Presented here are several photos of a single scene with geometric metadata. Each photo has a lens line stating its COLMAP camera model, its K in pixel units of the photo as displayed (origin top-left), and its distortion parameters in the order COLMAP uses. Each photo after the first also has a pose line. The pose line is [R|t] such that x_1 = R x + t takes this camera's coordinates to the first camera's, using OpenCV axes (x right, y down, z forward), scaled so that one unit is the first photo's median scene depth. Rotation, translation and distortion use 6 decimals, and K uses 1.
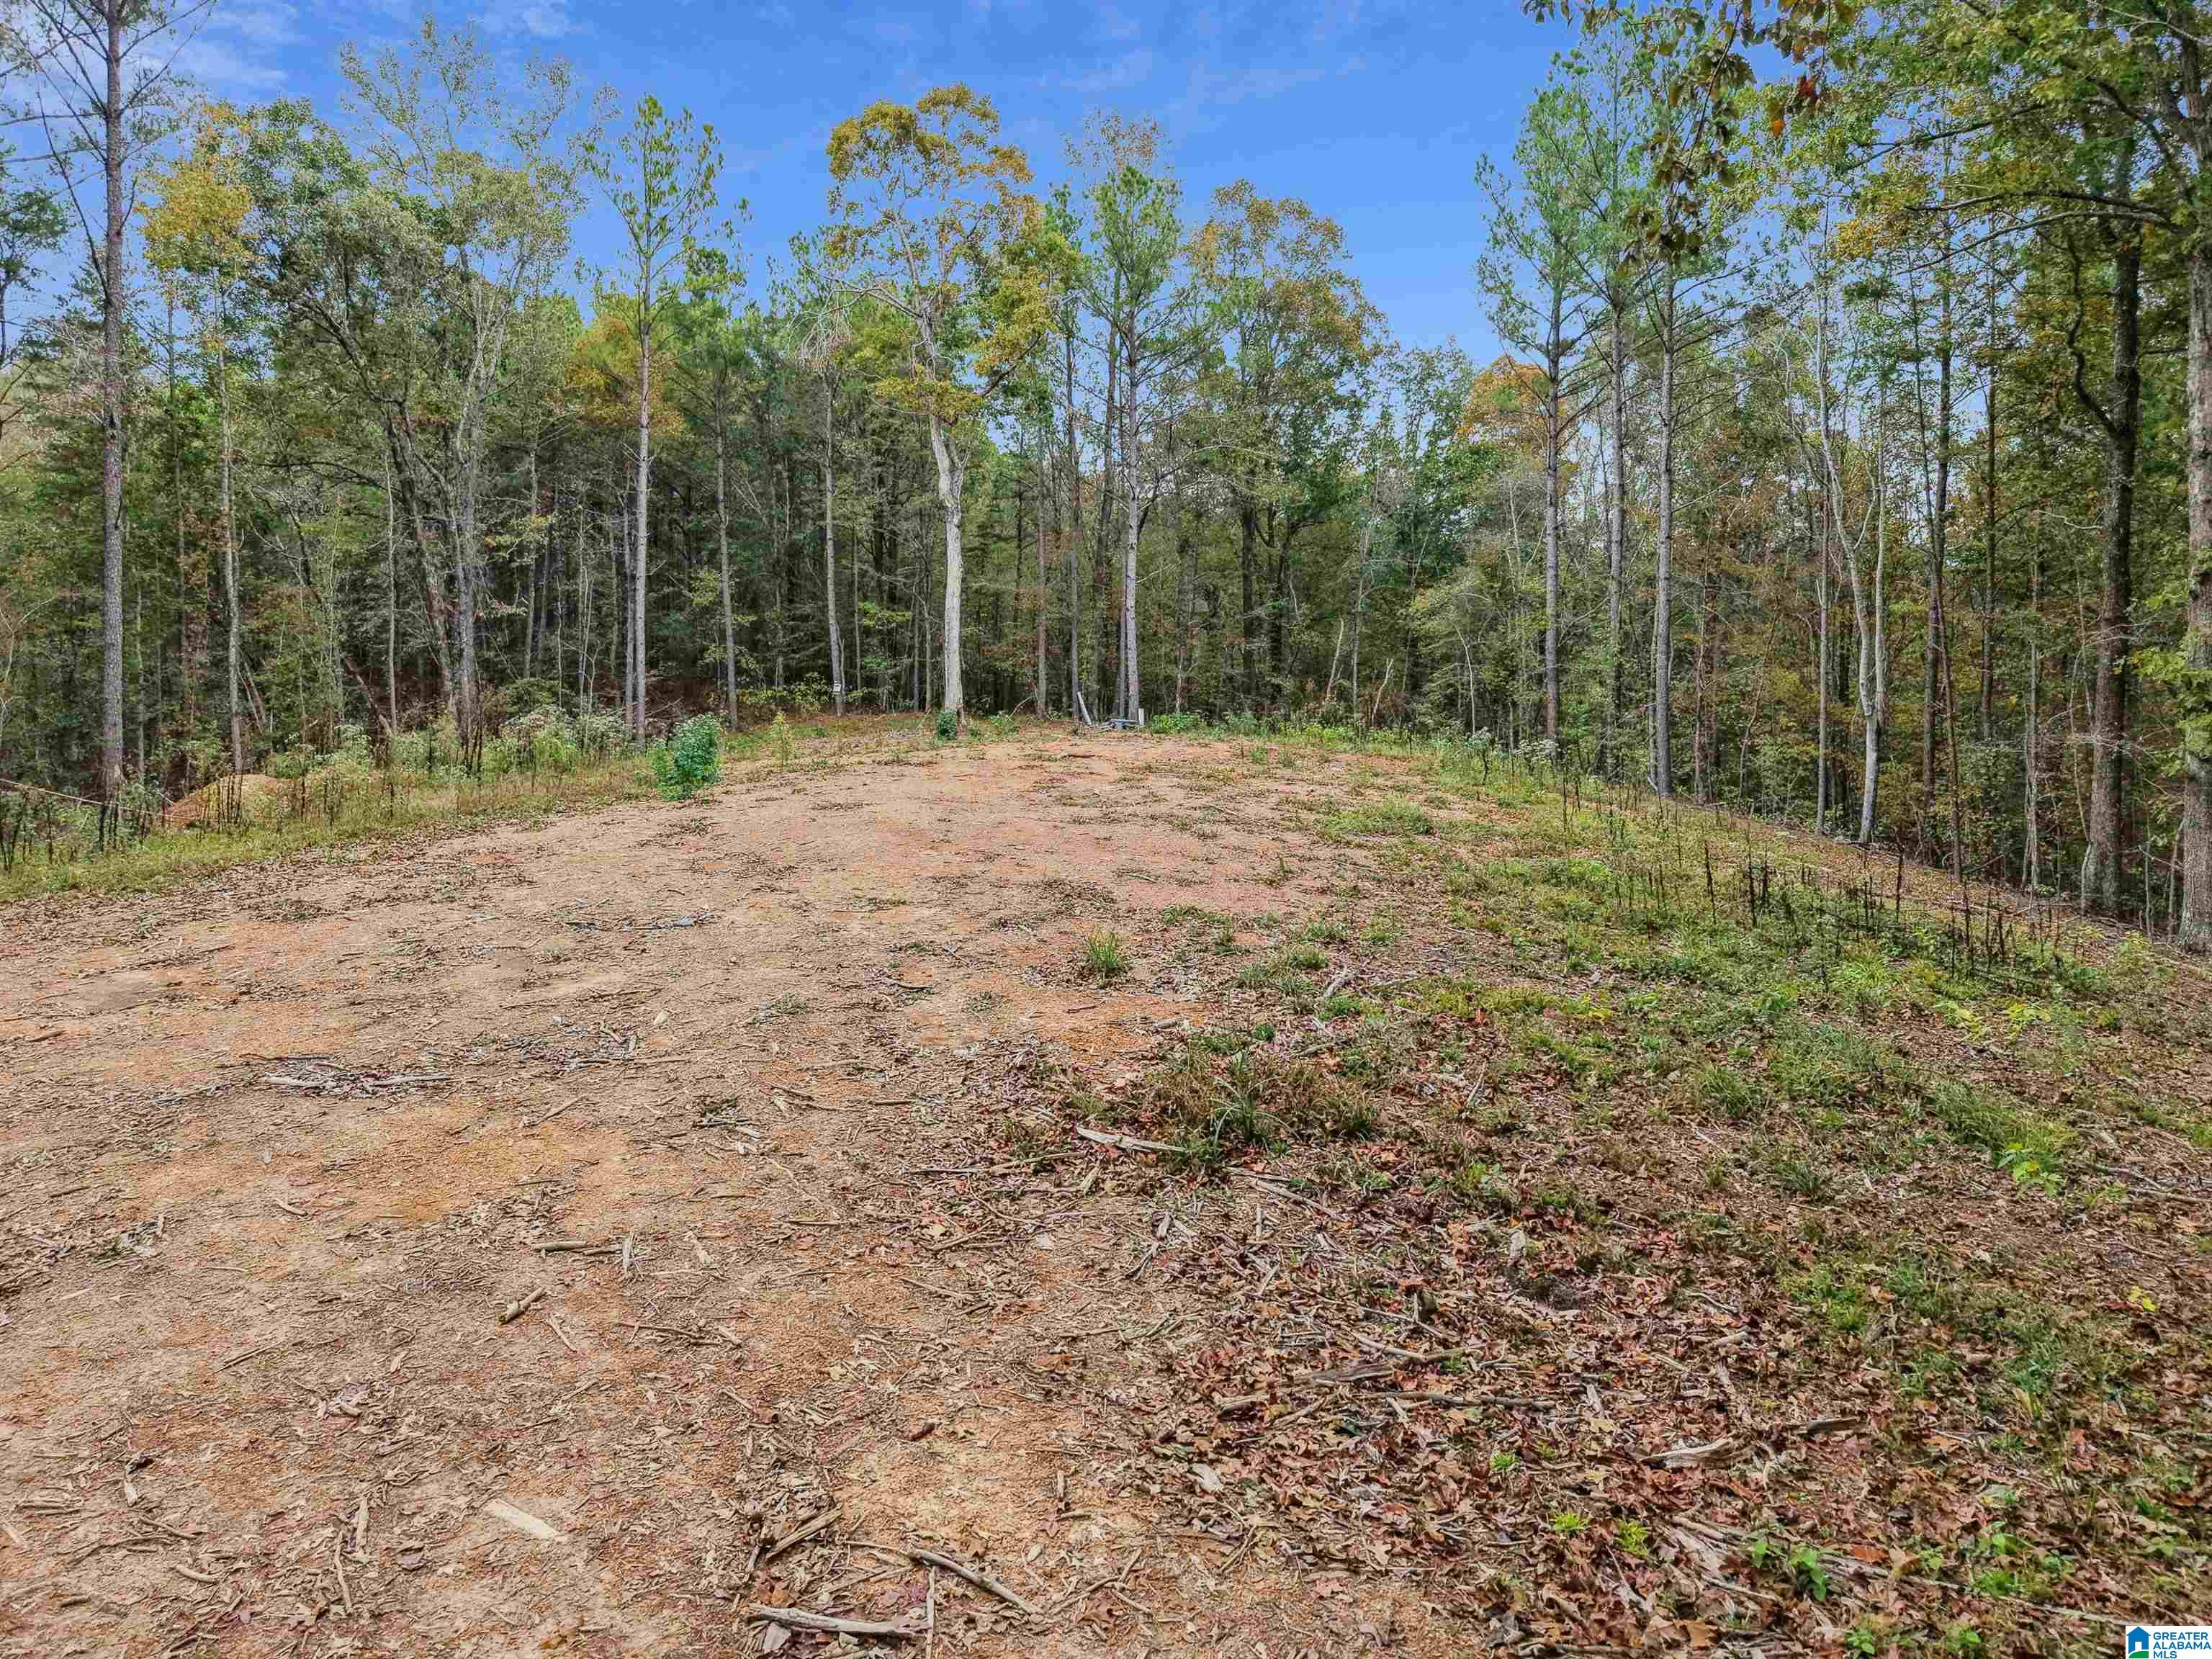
lens RADIAL K [[1494.8, 0, 1084.4], [0, 1494.8, 828.5], [0, 0, 1]] dist [0.015896, -0.015752]
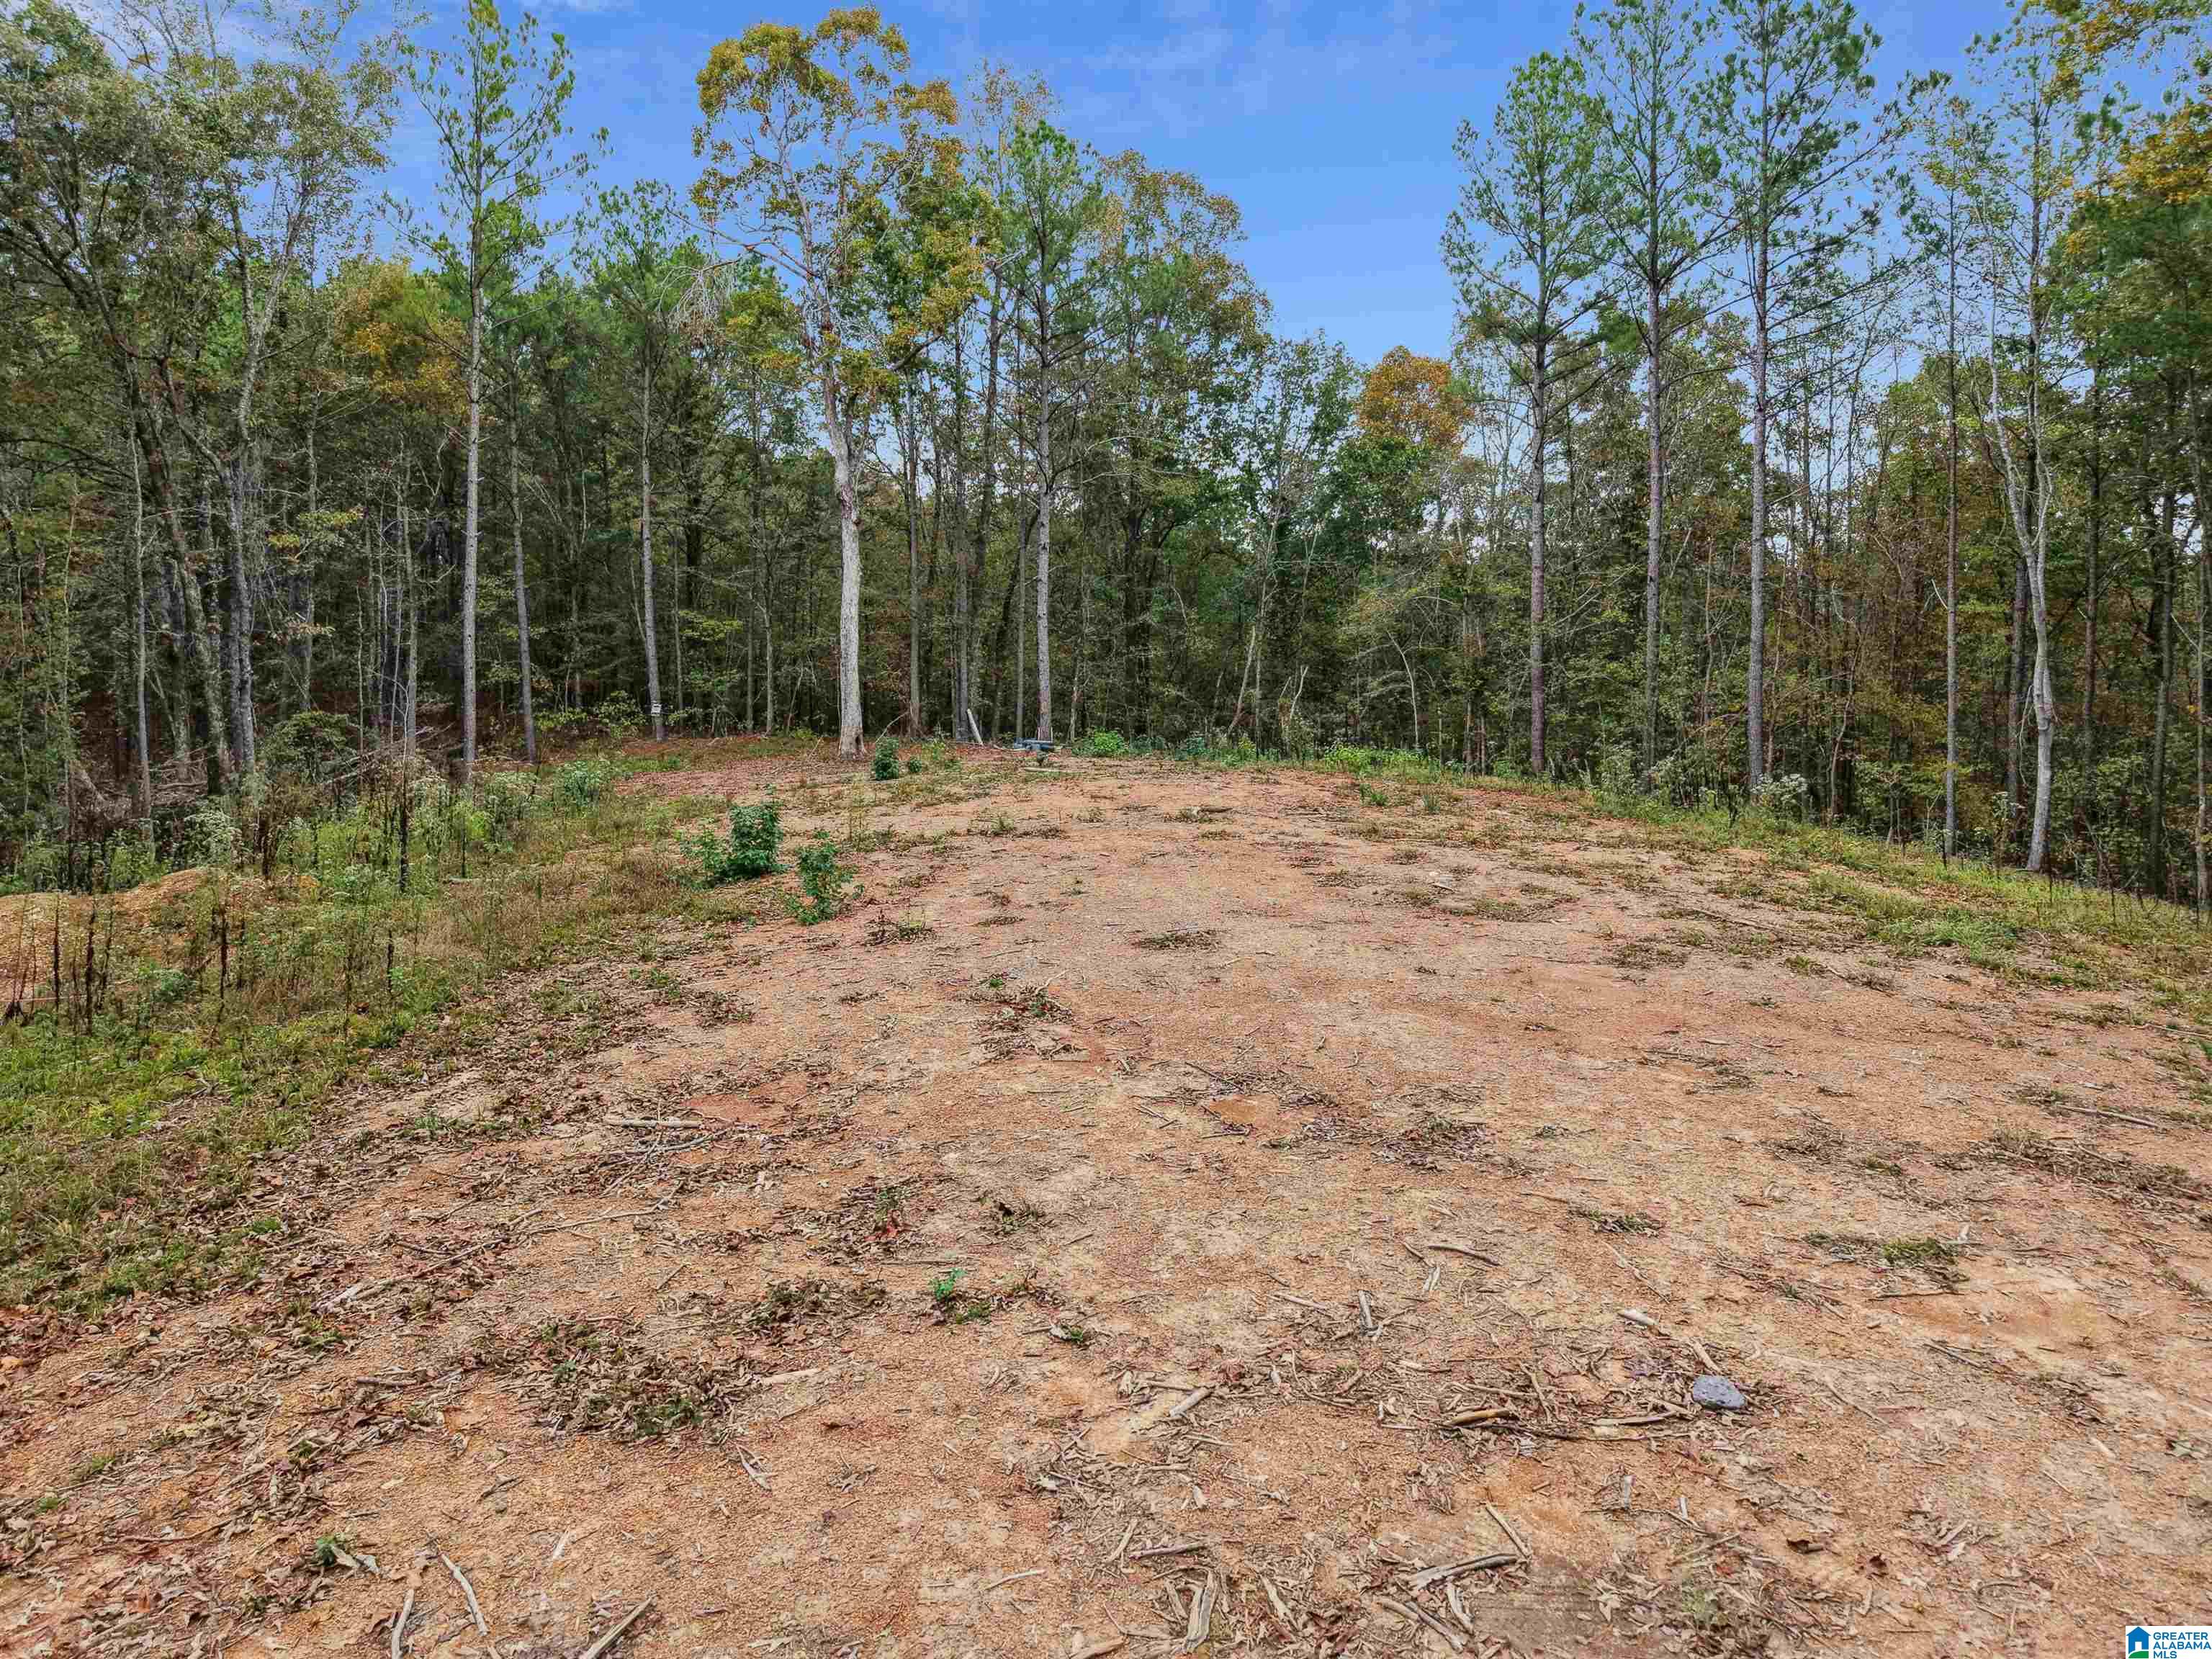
lens RADIAL K [[1494.8, 0, 1125.1], [0, 1494.8, 827.9], [0, 0, 1]] dist [0.015896, -0.015752]
pose [[0.978288, -0.040078, 0.203340, -0.111972], [0.040519, 0.999177, 0.001993, -0.020763], [-0.203252, 0.006289, 0.979106, 0.115685]]
